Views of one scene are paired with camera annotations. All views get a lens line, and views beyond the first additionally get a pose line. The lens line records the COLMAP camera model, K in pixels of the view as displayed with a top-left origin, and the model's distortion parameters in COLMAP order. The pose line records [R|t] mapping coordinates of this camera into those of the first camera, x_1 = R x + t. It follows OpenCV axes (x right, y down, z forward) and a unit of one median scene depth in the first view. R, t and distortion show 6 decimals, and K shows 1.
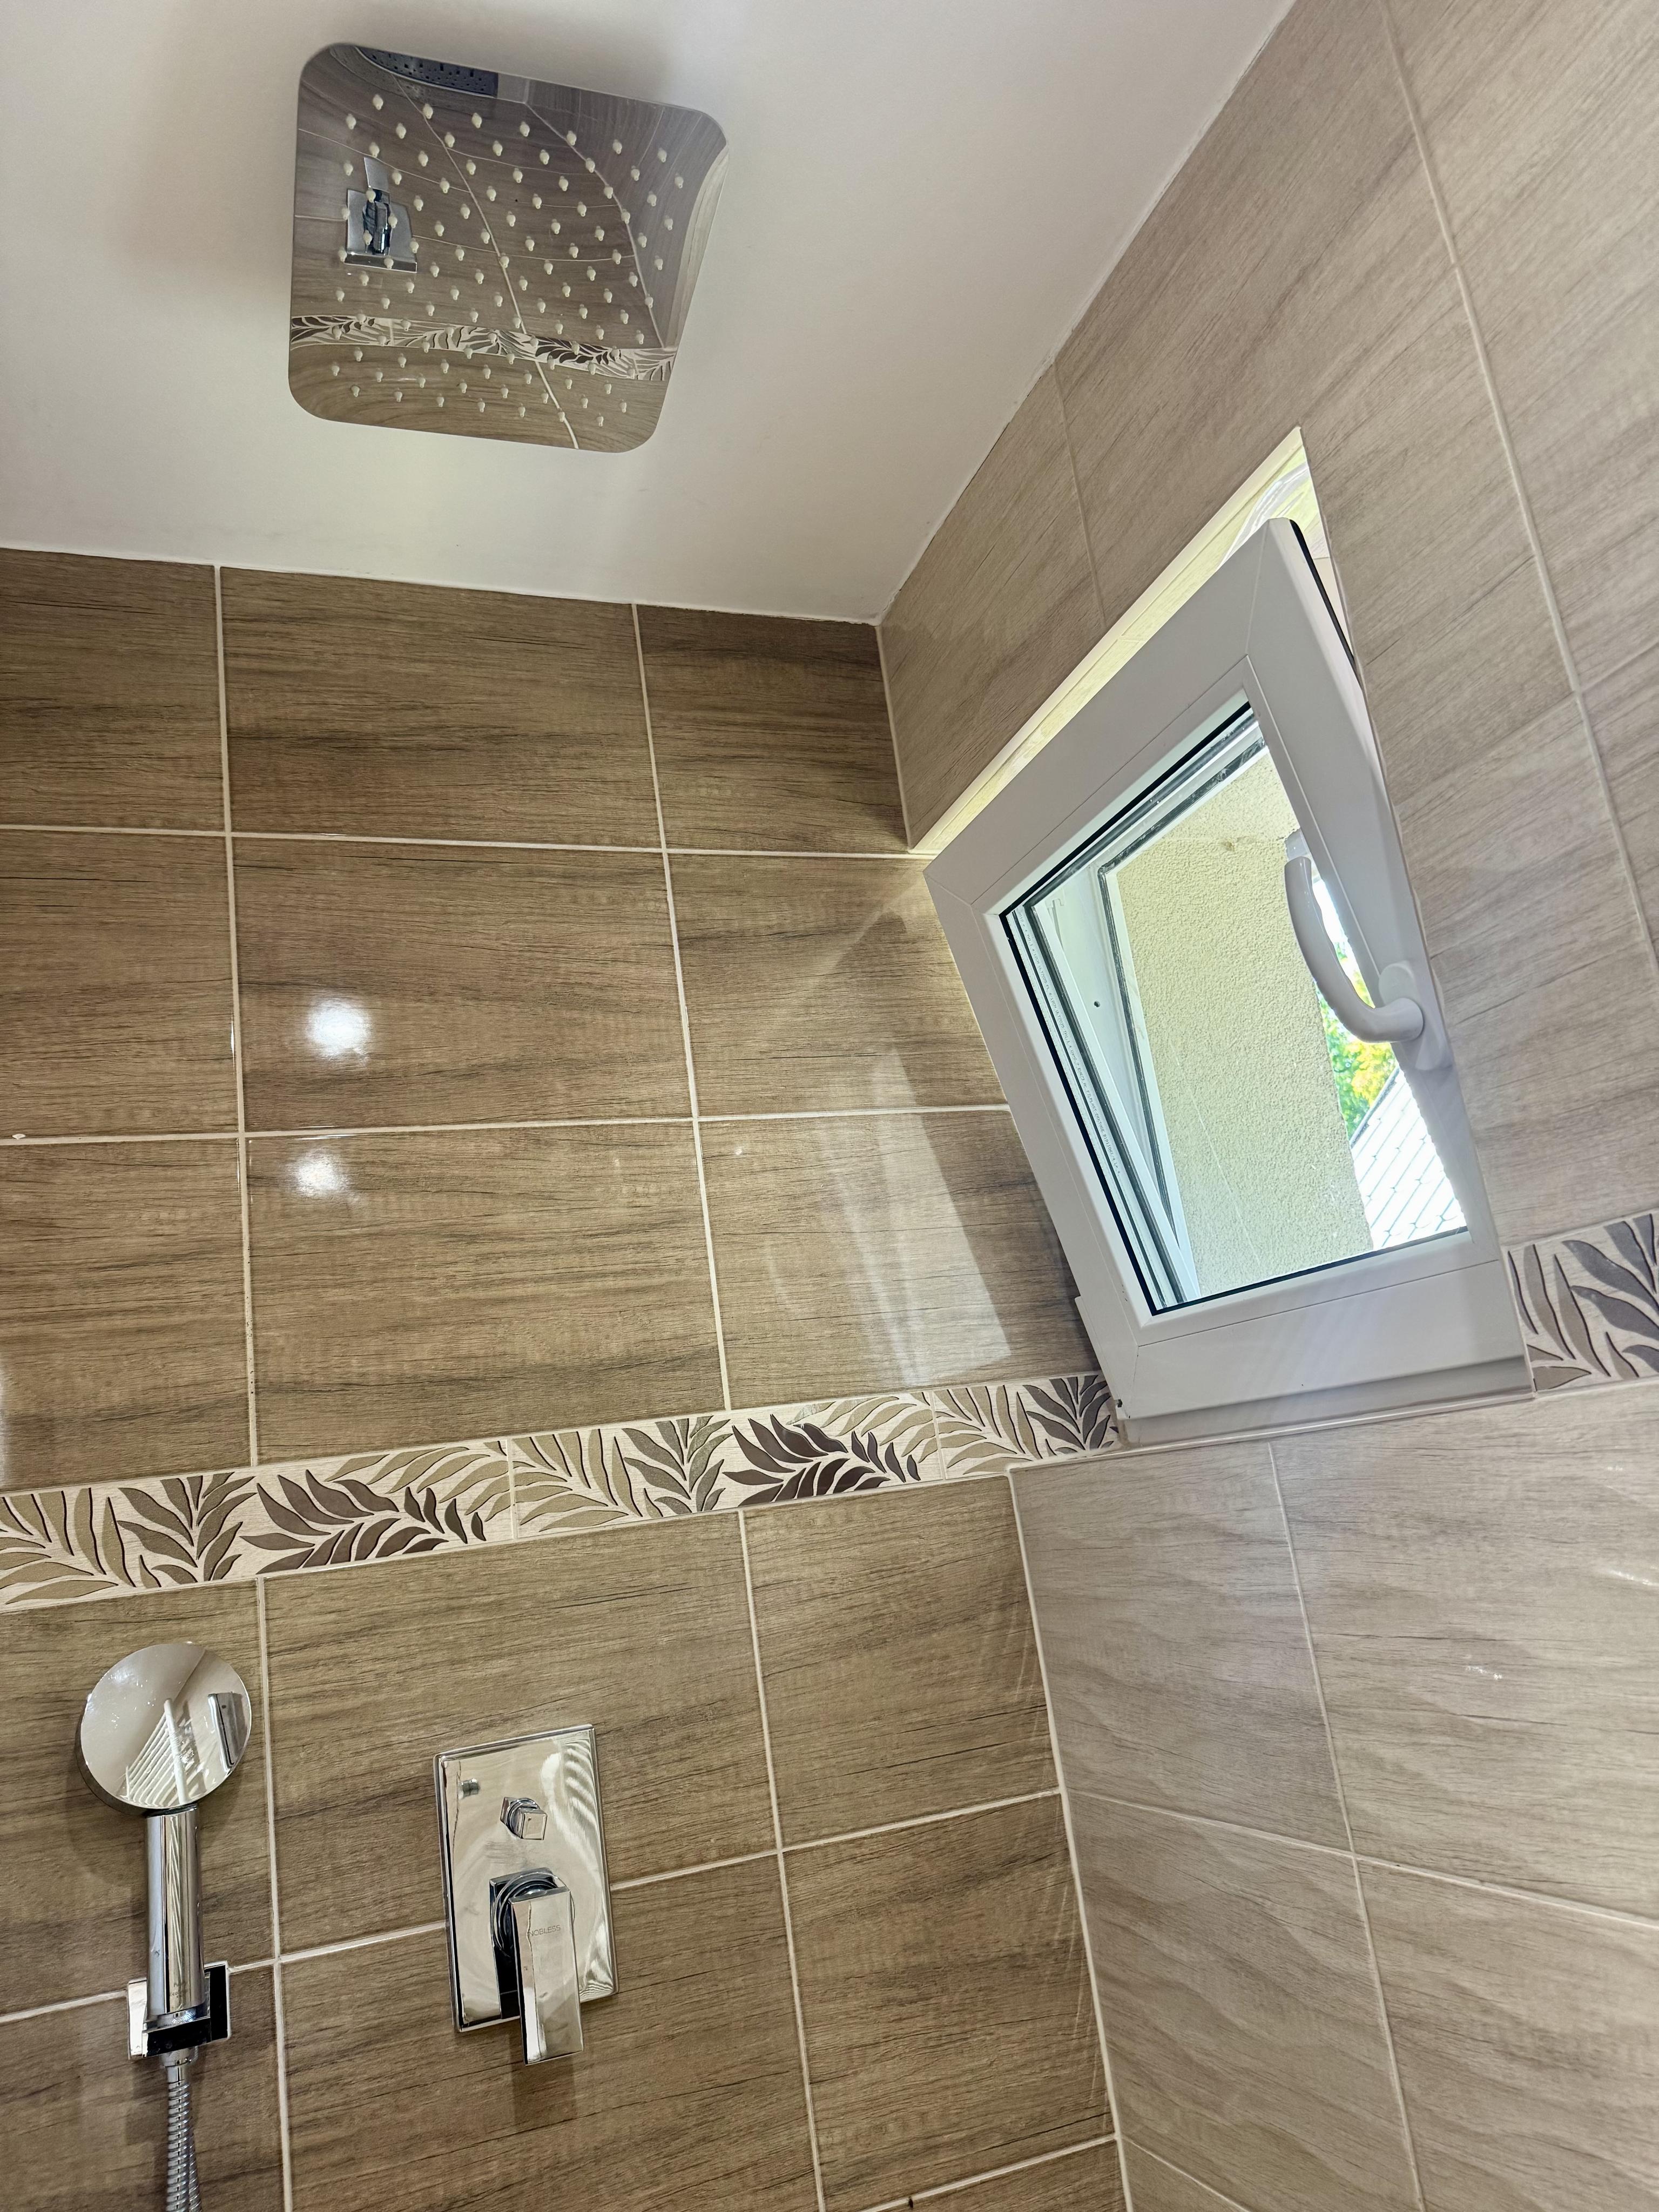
lens RADIAL K [[1569.0, 0, 822.5], [0, 1569.0, 1127.3], [0, 0, 1]] dist [0.127579, -0.205315]
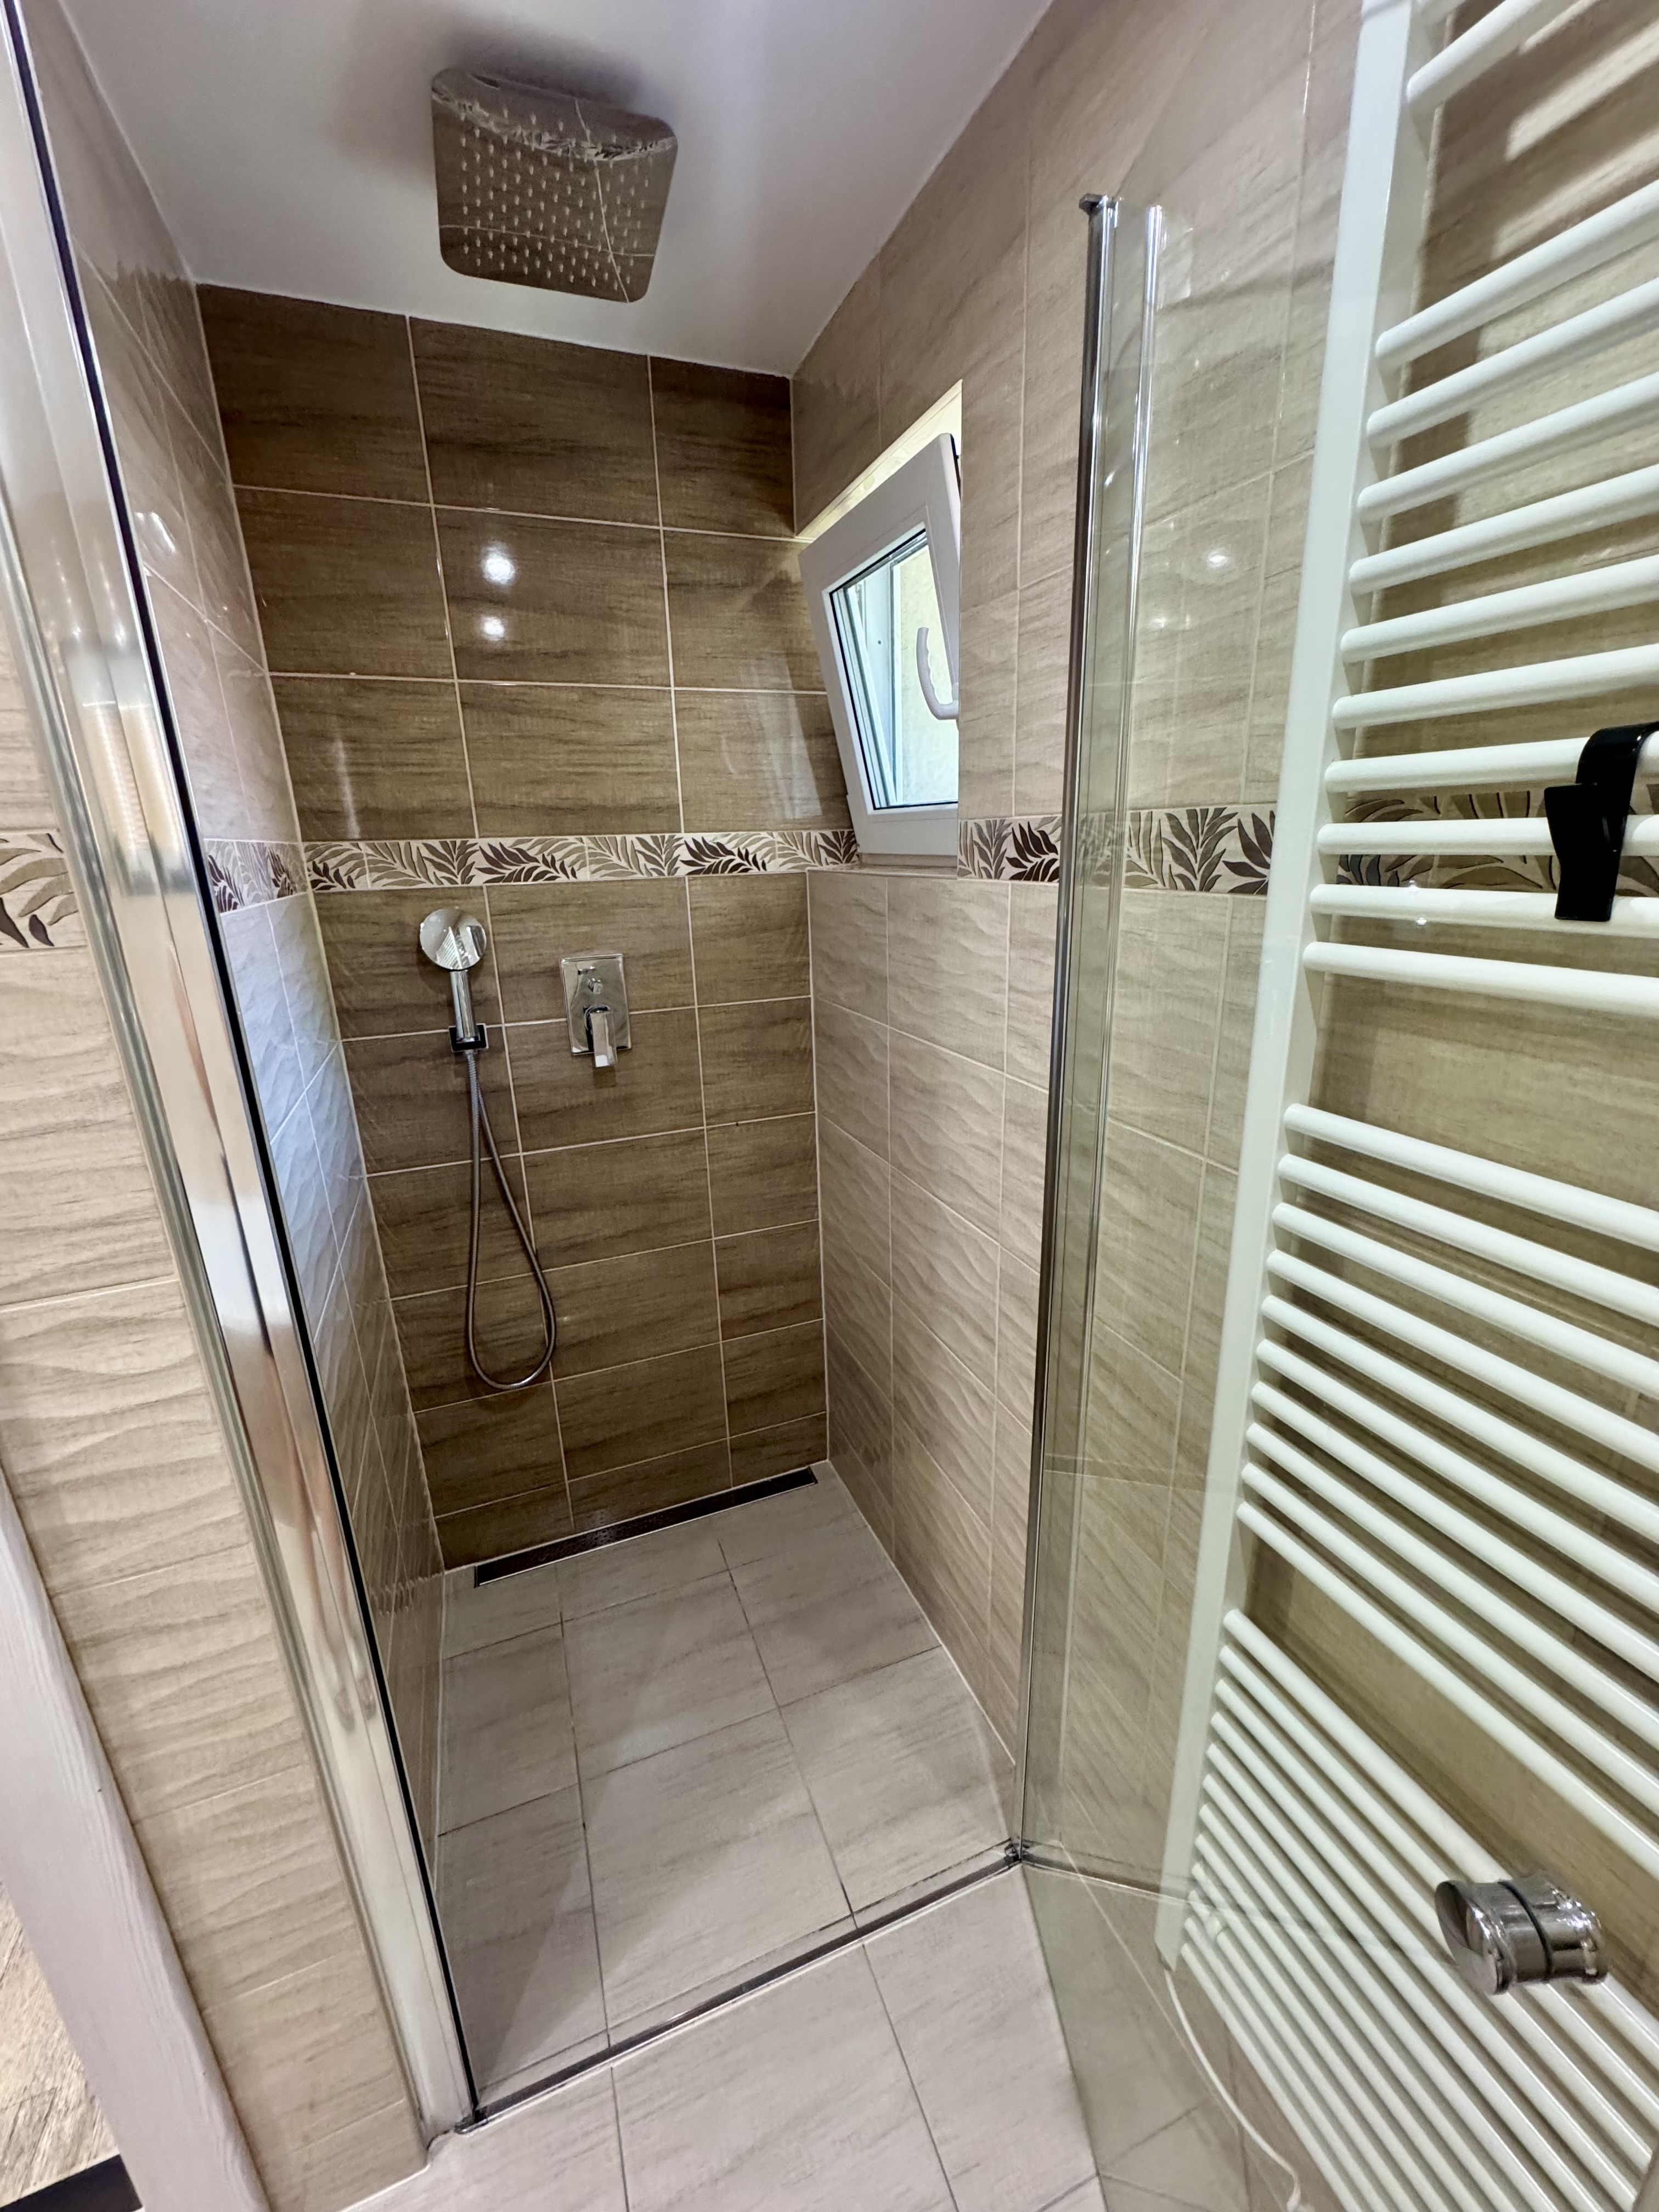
lens RADIAL K [[879.6, 0, 840.8], [0, 879.6, 1105.7], [0, 0, 1]] dist [0.002660, 0.000303]
pose [[0.993568, 0.087705, 0.071620, 0.115375], [-0.111805, 0.860009, 0.497880, -0.147173], [-0.017927, -0.502686, 0.864283, -0.321940]]
